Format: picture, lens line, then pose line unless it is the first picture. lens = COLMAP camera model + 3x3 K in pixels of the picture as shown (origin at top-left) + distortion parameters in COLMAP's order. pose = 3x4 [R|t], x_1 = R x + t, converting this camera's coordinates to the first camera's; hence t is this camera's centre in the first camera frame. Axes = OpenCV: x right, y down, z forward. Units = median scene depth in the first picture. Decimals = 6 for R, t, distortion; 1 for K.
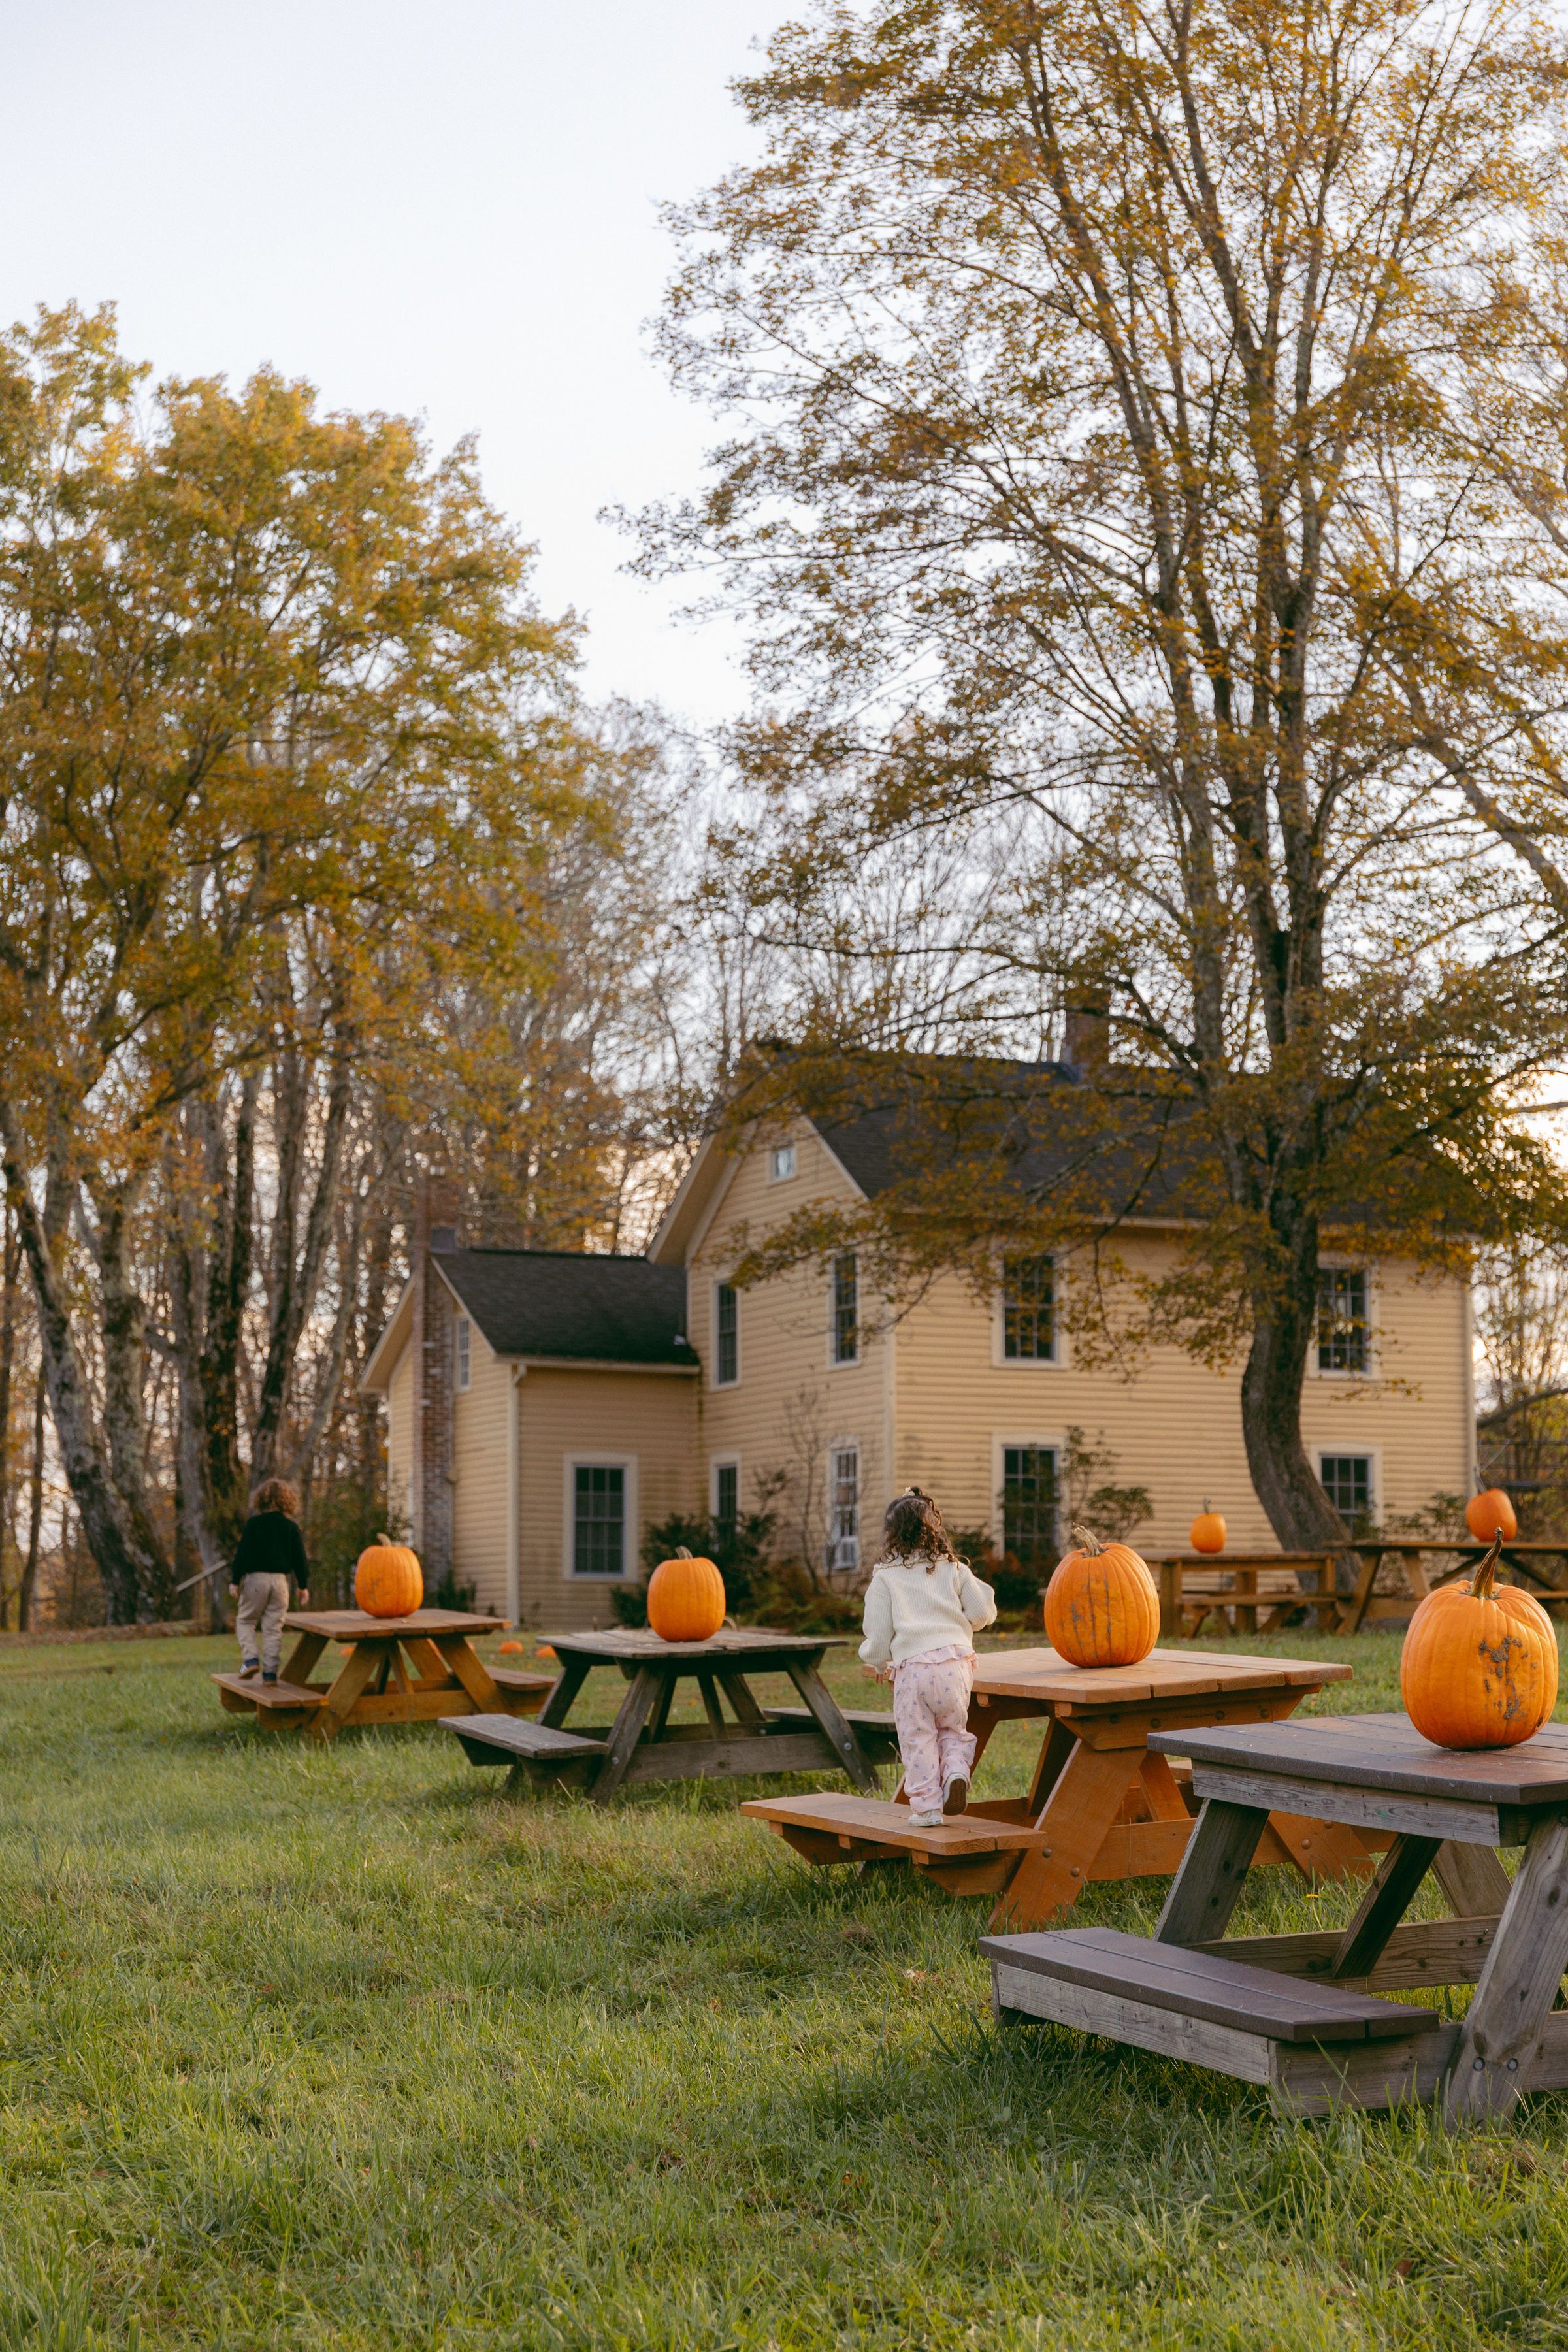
lens RADIAL K [[4517.6, 0, 782.1], [0, 4517.6, 1178.8], [0, 0, 1]] dist [-0.094518, 0.000000]
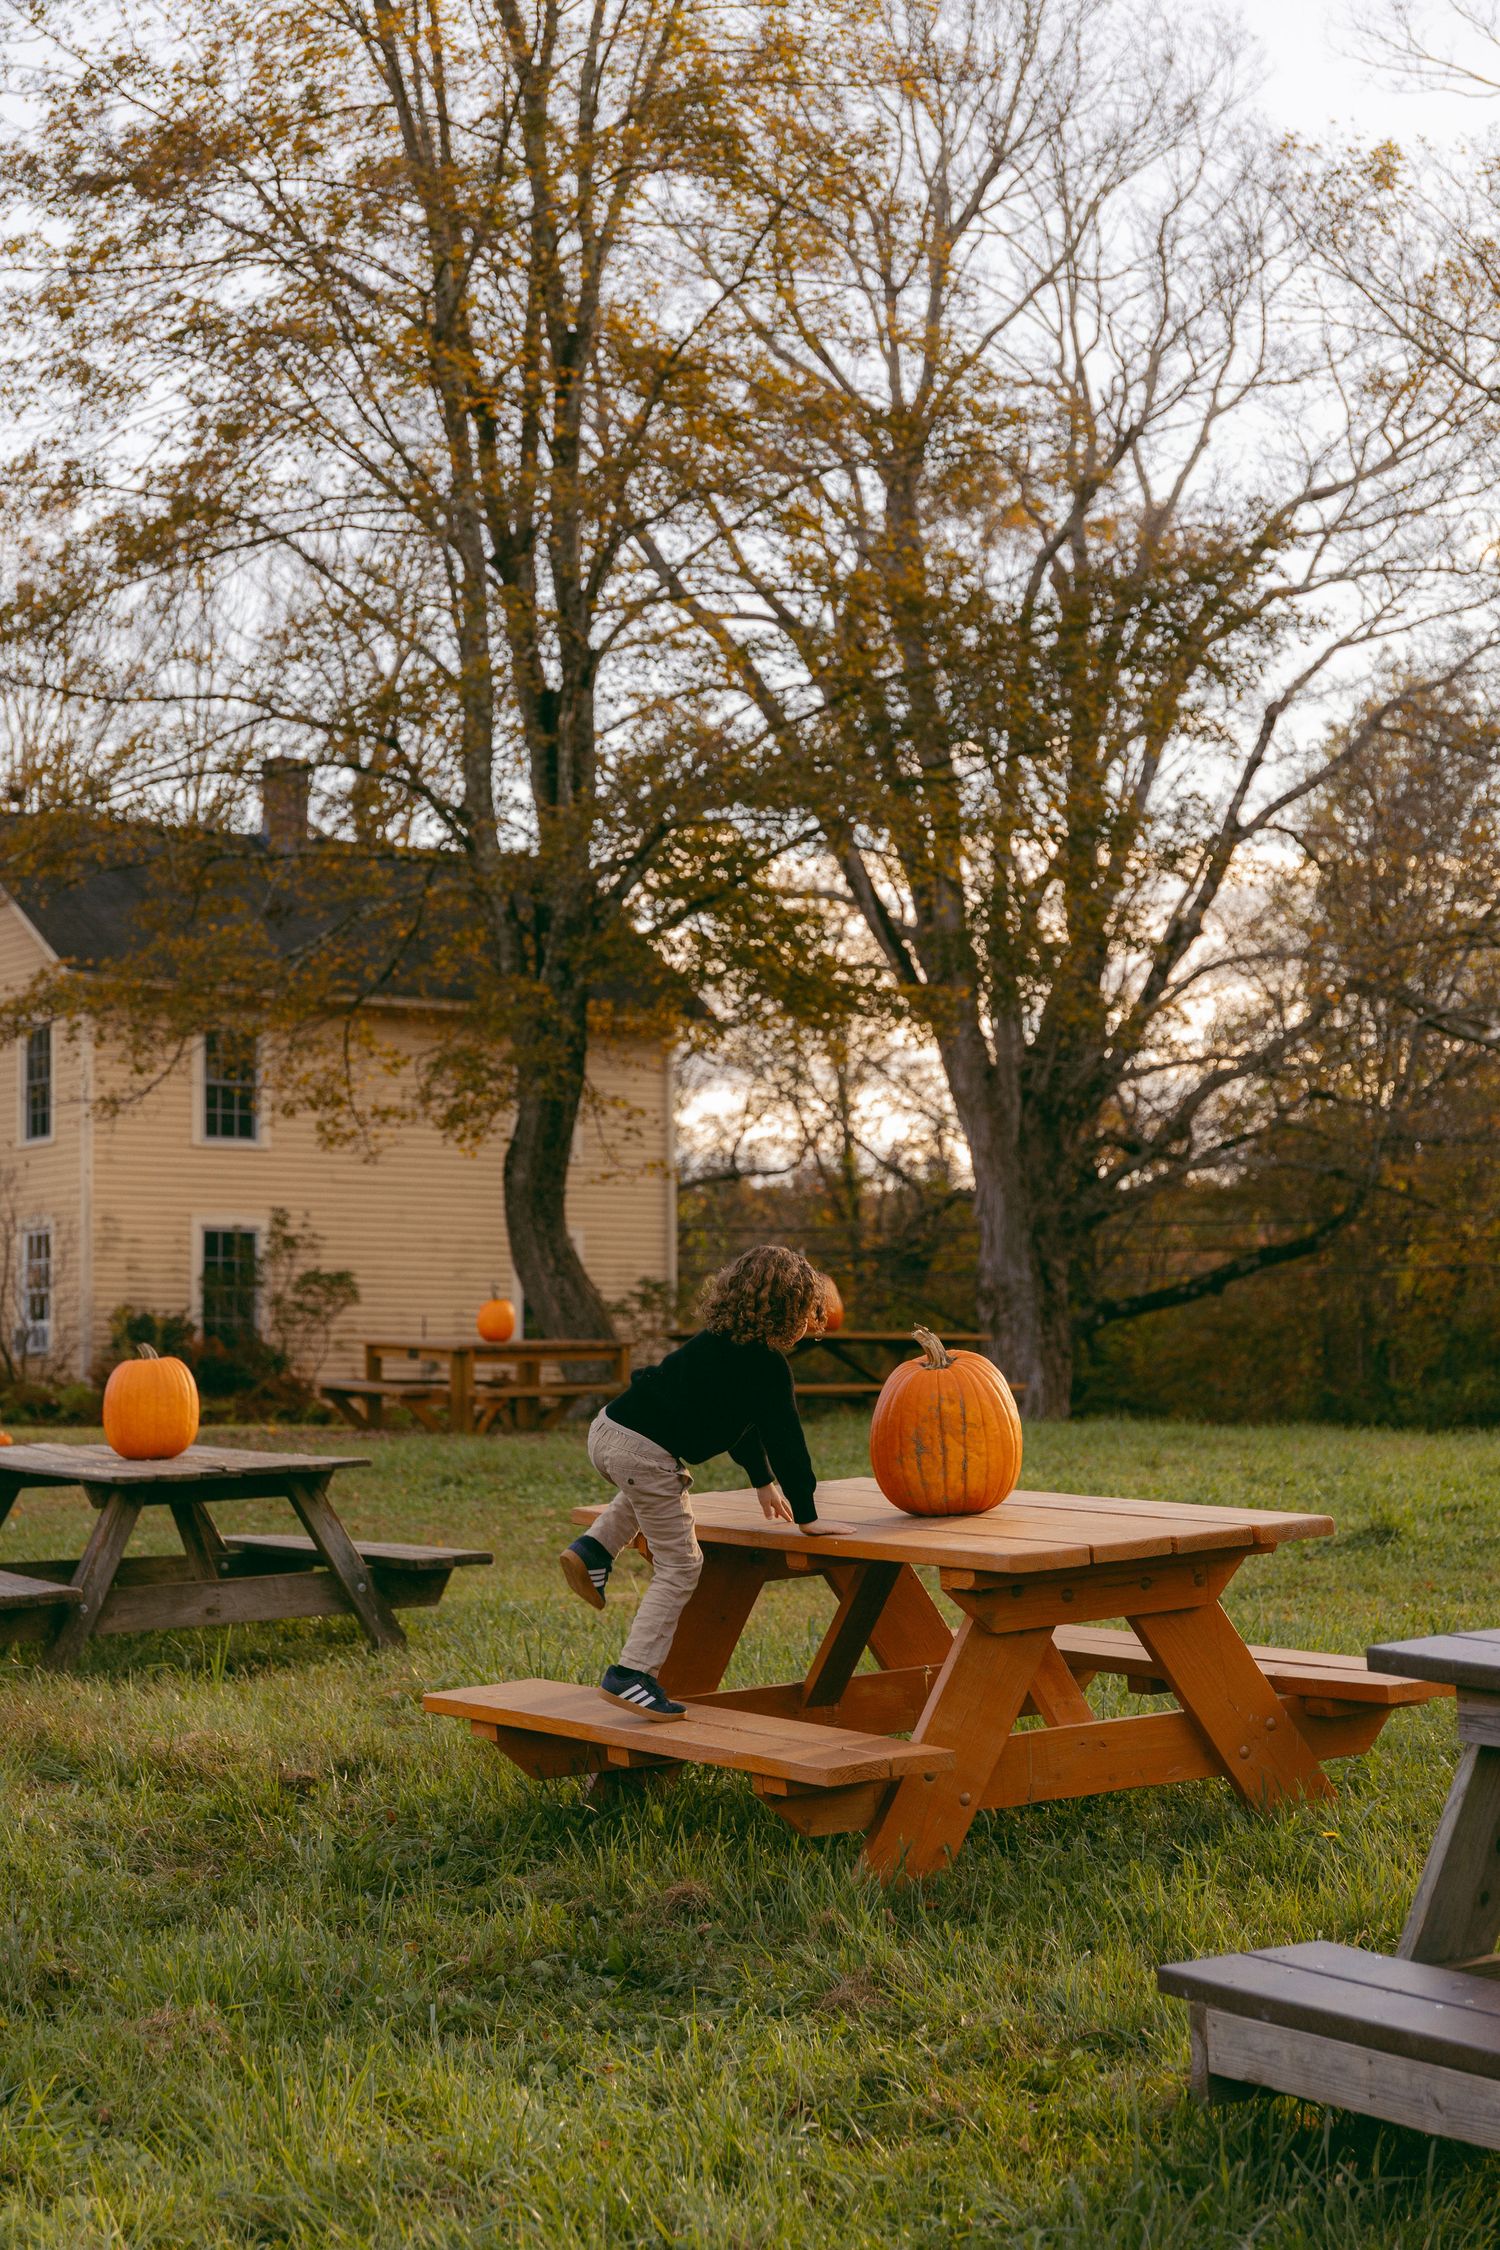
lens RADIAL K [[4321.7, 0, 752.5], [0, 4321.7, 1121.9], [0, 0, 1]] dist [-0.094518, 0.000000]
pose [[0.978572, 0.010840, 0.205619, -0.034294], [-0.017811, 0.999327, 0.032081, 0.006287], [-0.205132, -0.035055, 0.978106, 0.095596]]
